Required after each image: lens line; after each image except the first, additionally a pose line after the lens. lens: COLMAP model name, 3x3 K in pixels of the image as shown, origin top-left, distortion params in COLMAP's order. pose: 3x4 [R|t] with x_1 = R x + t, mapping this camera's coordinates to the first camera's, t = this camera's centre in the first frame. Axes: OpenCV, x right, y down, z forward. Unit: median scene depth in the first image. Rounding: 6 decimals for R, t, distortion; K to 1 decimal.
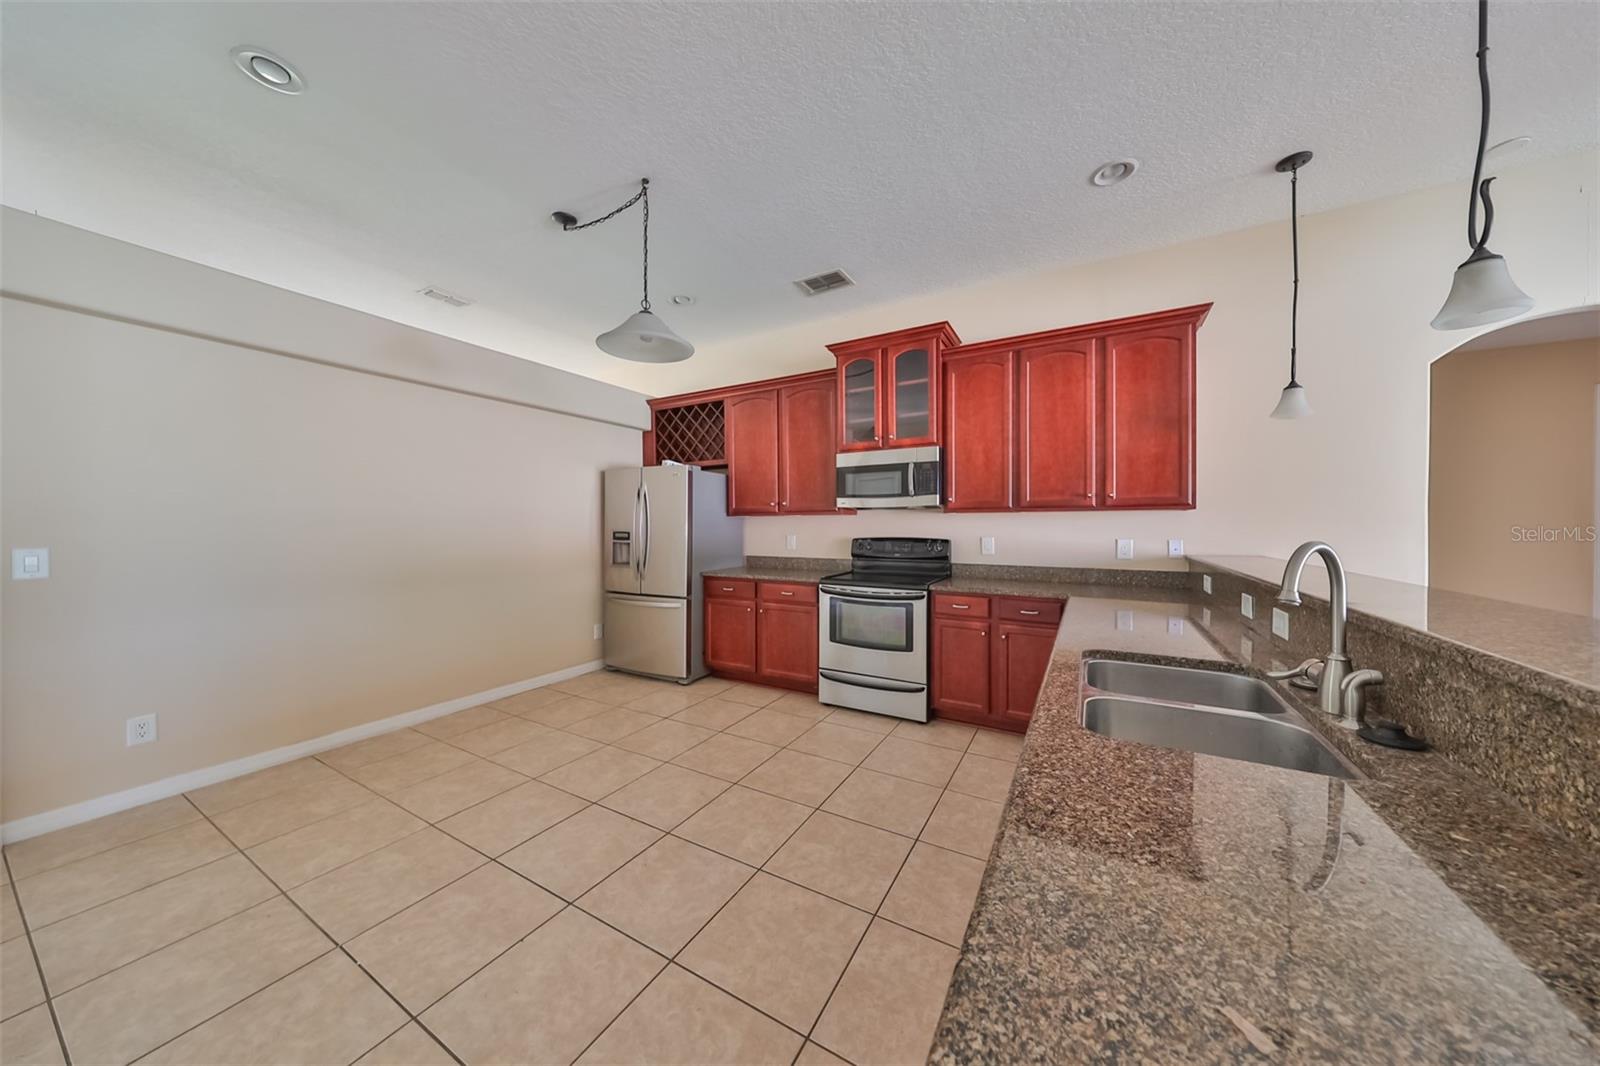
lens RADIAL K [[494.6, 0, 809.7], [0, 494.6, 528.8], [0, 0, 1]] dist [0.002009, 0.000010]
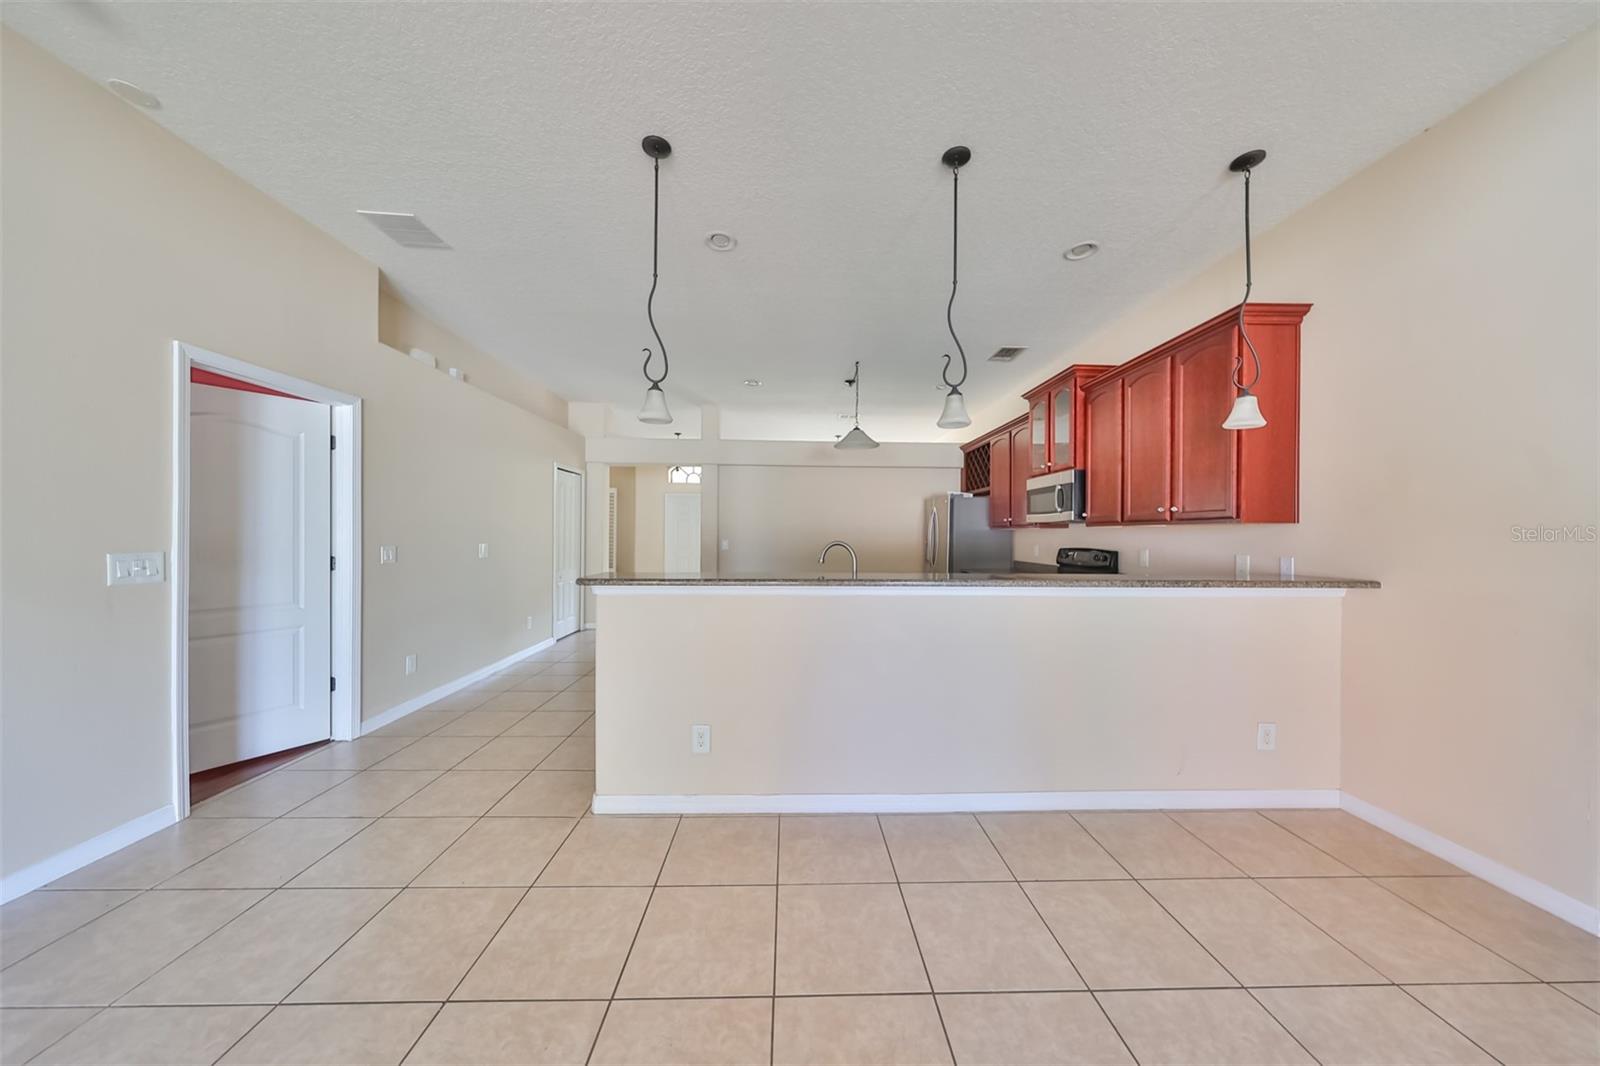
lens RADIAL K [[494.6, 0, 800.7], [0, 494.6, 533.1], [0, 0, 1]] dist [0.002009, 0.000010]
pose [[0.511107, 0.001169, -0.859516, 0.915481], [-0.008812, 0.999954, -0.003881, -0.006715], [0.859472, 0.009558, 0.511093, -0.154685]]
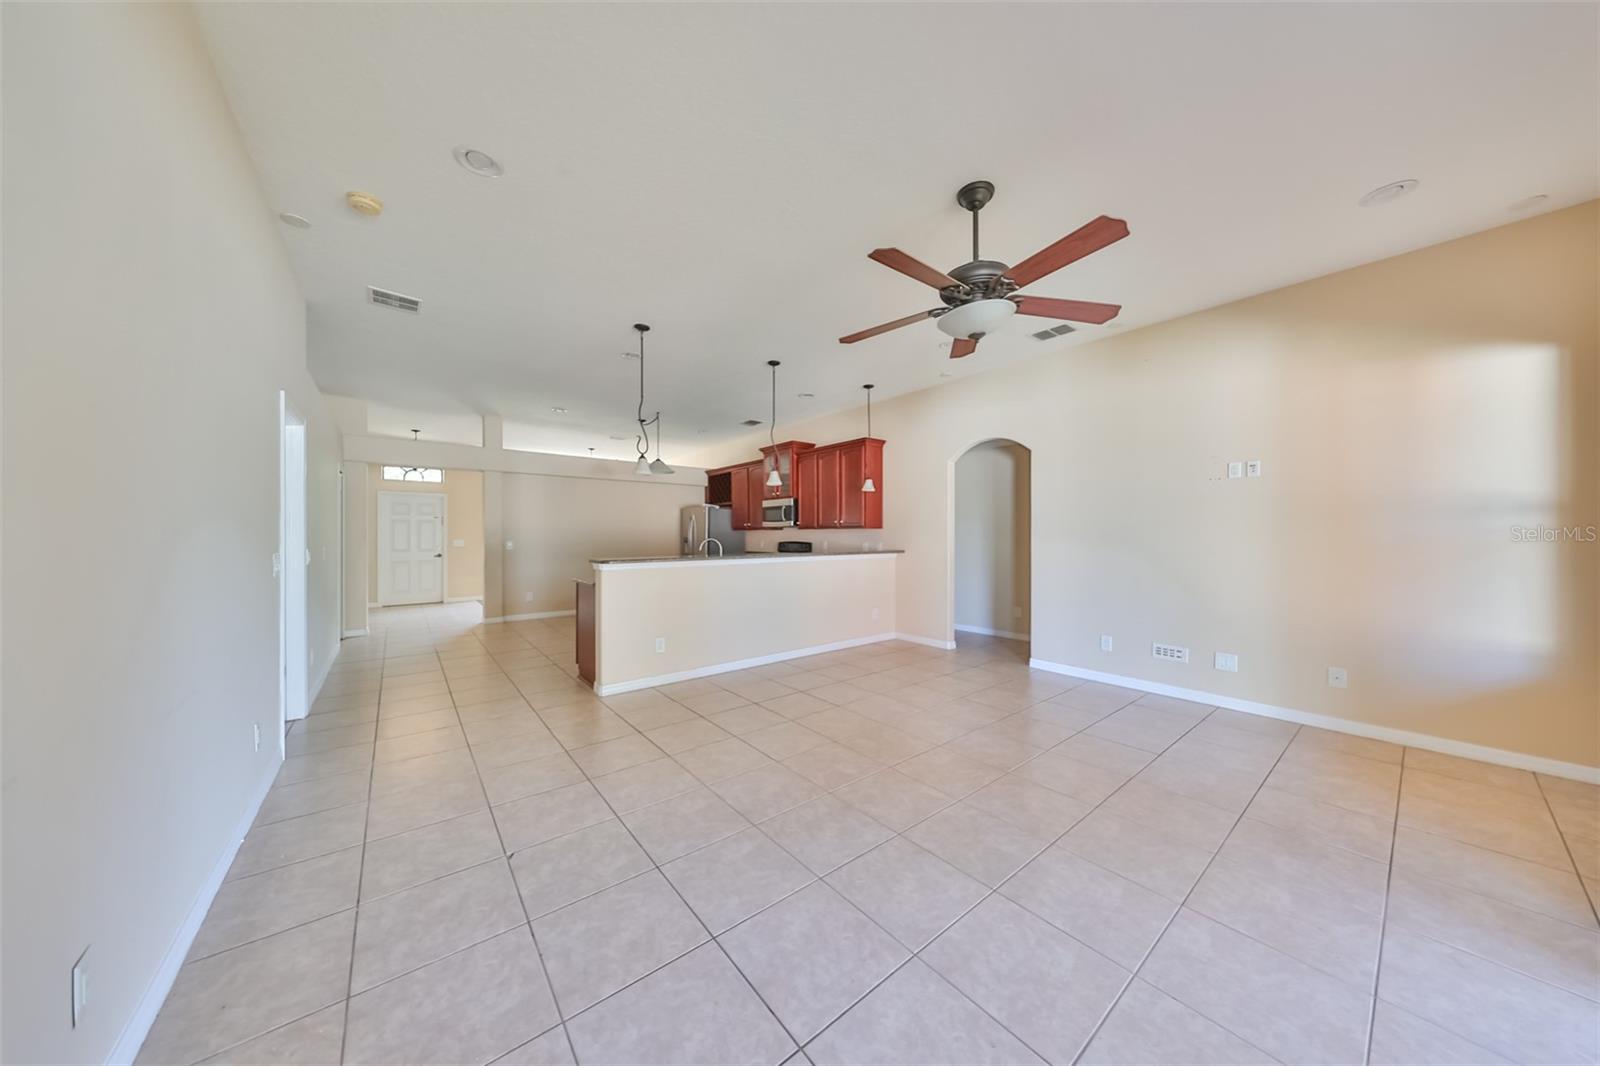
lens RADIAL K [[494.6, 0, 794.2], [0, 494.6, 534.5], [0, 0, 1]] dist [0.002009, 0.000010]
pose [[0.921374, -0.001780, -0.388672, 1.066796], [0.001161, 0.999998, -0.001829, -0.006554], [0.388675, 0.001234, 0.921374, -0.940374]]
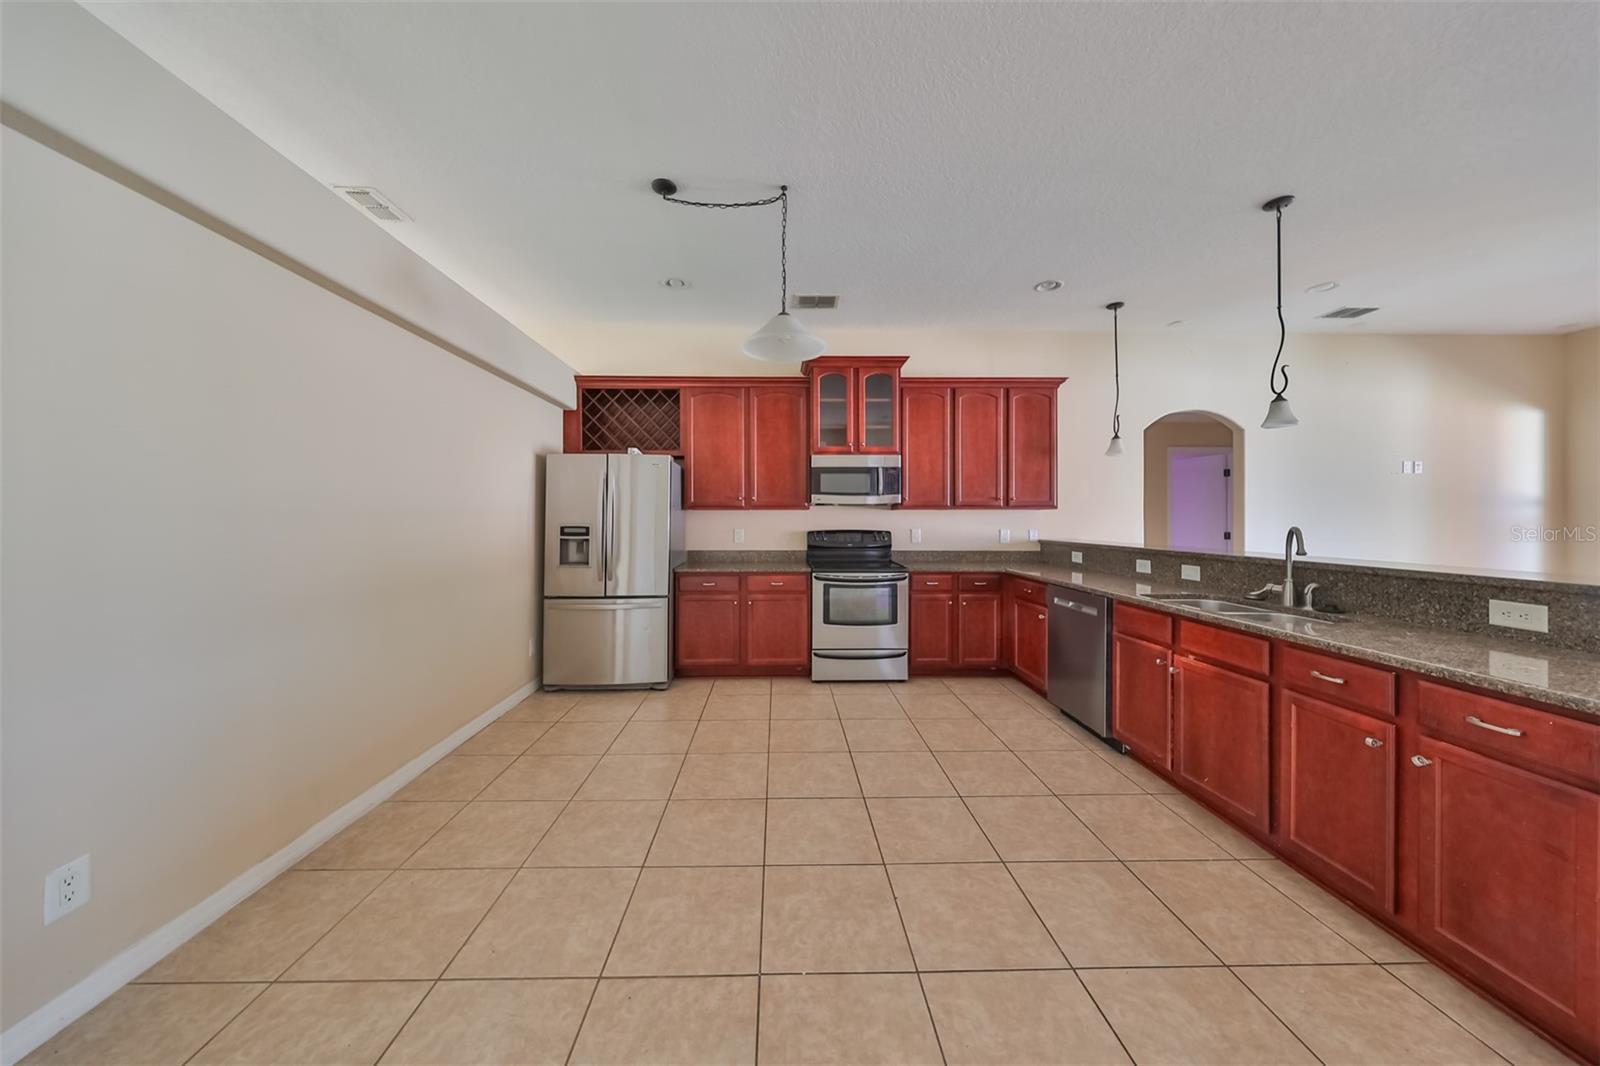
lens RADIAL K [[494.6, 0, 794.8], [0, 494.6, 517.5], [0, 0, 1]] dist [0.002009, 0.000010]
pose [[0.863123, 0.003691, 0.504980, -0.582697], [0.002985, 0.999919, -0.012411, 0.002366], [-0.504984, 0.012219, 0.863042, 0.070880]]
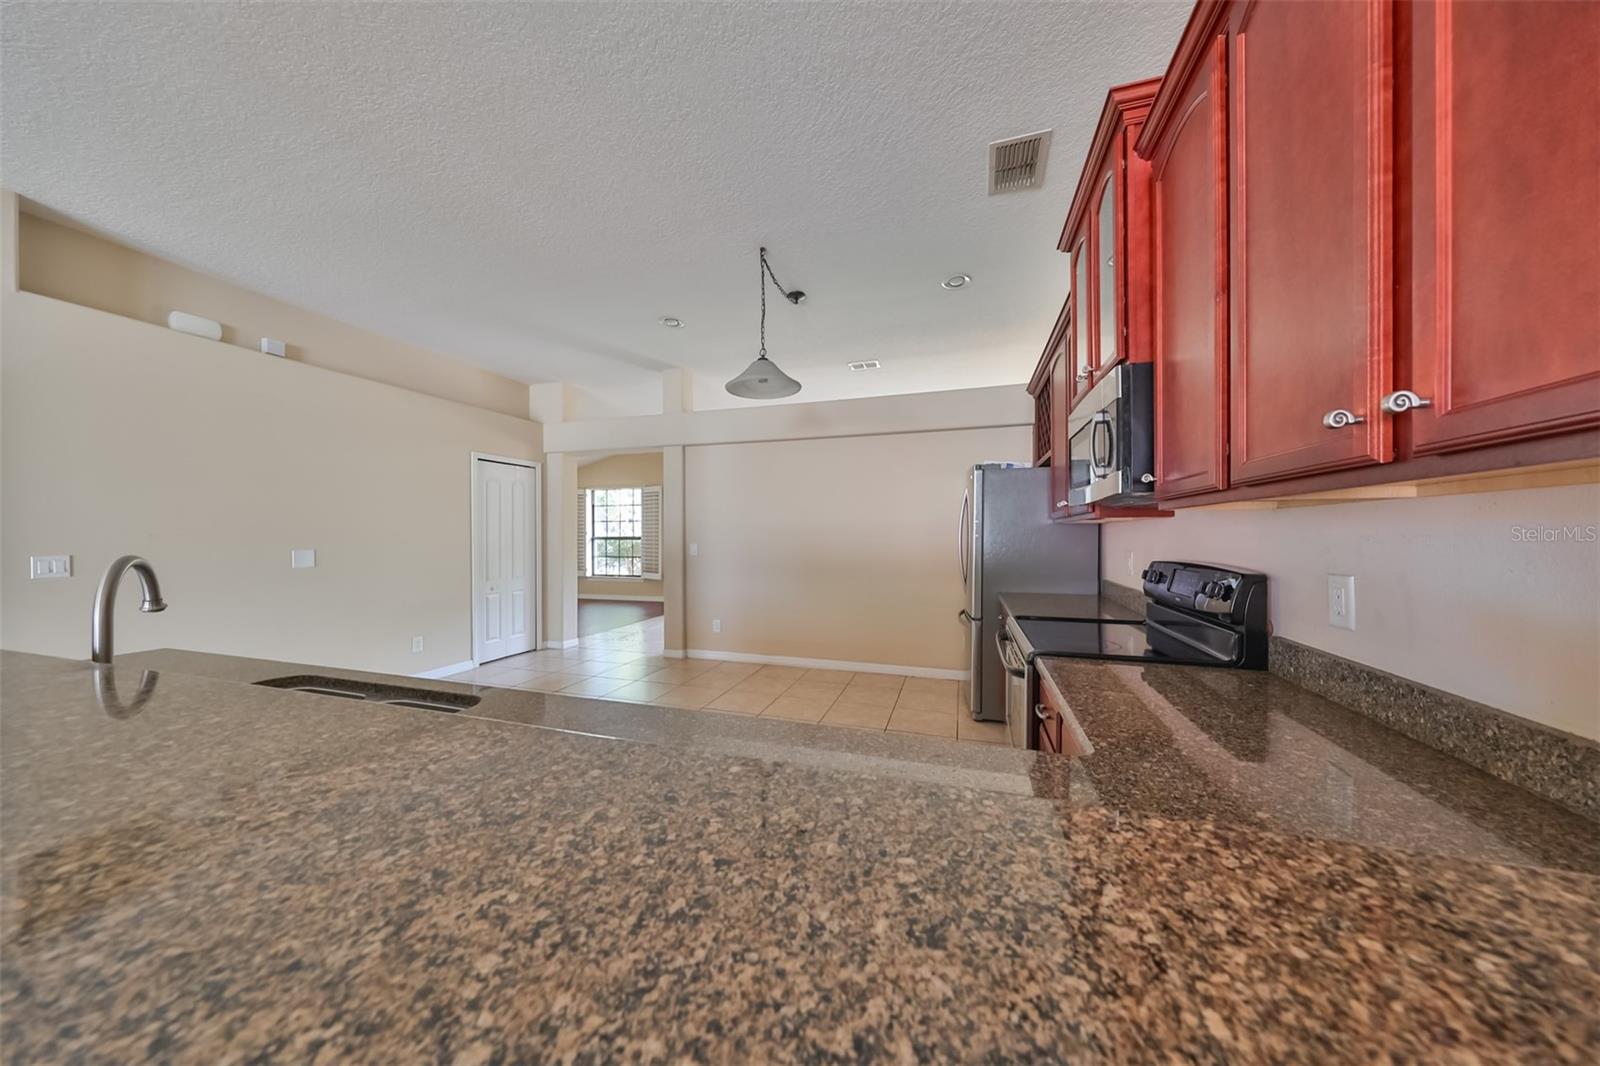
lens RADIAL K [[494.6, 0, 805.0], [0, 494.6, 532.0], [0, 0, 1]] dist [0.002009, 0.000010]
pose [[0.194159, -0.006847, -0.980946, 0.631223], [-0.002855, 0.999967, -0.007545, -0.009242], [0.980966, 0.004265, 0.194133, 0.620169]]
